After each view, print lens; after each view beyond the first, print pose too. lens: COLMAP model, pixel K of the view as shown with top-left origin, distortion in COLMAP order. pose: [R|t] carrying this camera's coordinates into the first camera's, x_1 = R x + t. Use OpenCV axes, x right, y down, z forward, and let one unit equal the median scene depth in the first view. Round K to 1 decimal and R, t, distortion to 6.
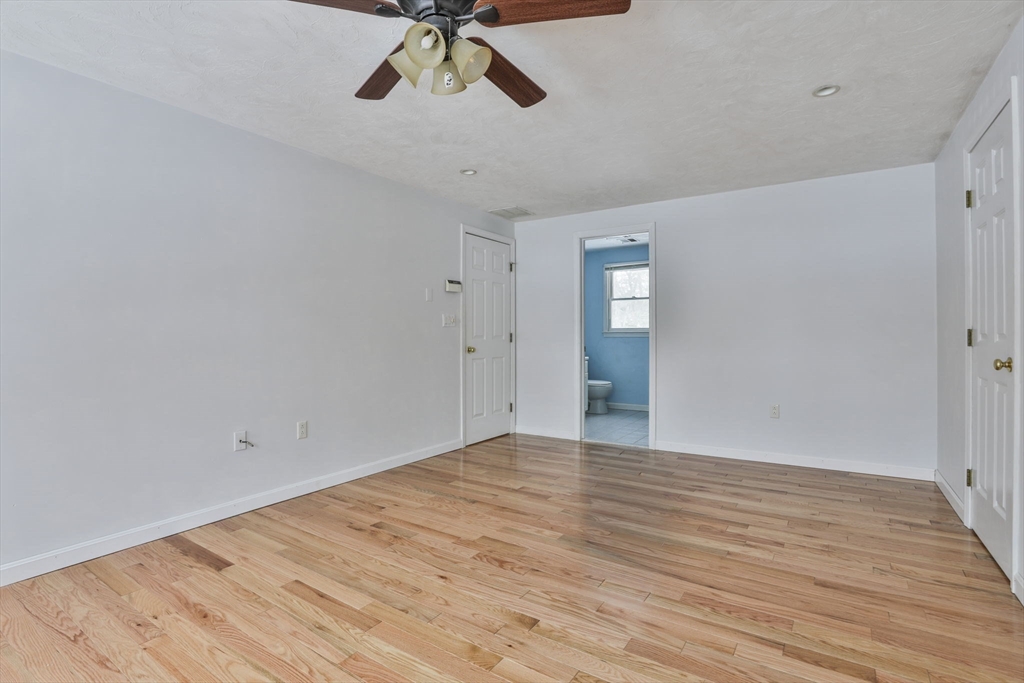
lens RADIAL K [[475.0, 0, 519.5], [0, 475.0, 338.8], [0, 0, 1]] dist [-0.046748, 0.013504]
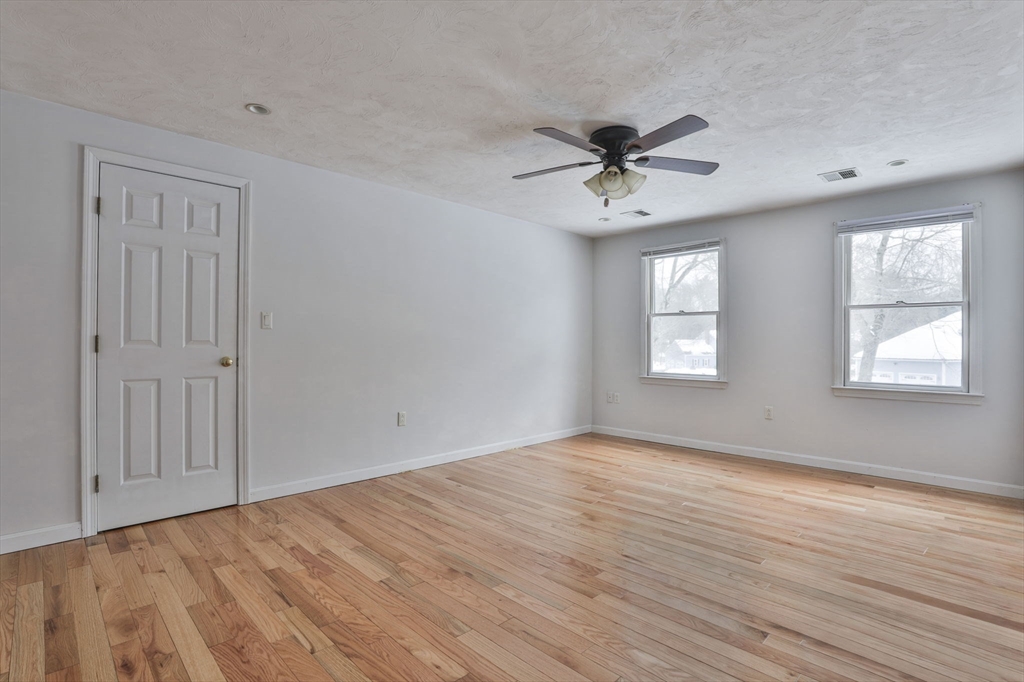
lens RADIAL K [[475.0, 0, 519.5], [0, 475.0, 338.3], [0, 0, 1]] dist [-0.046748, 0.013504]
pose [[-0.981690, 0.000421, 0.190485, -0.109716], [-0.000656, 0.999984, -0.005587, -0.006256], [-0.190484, -0.005610, -0.981674, 1.838530]]
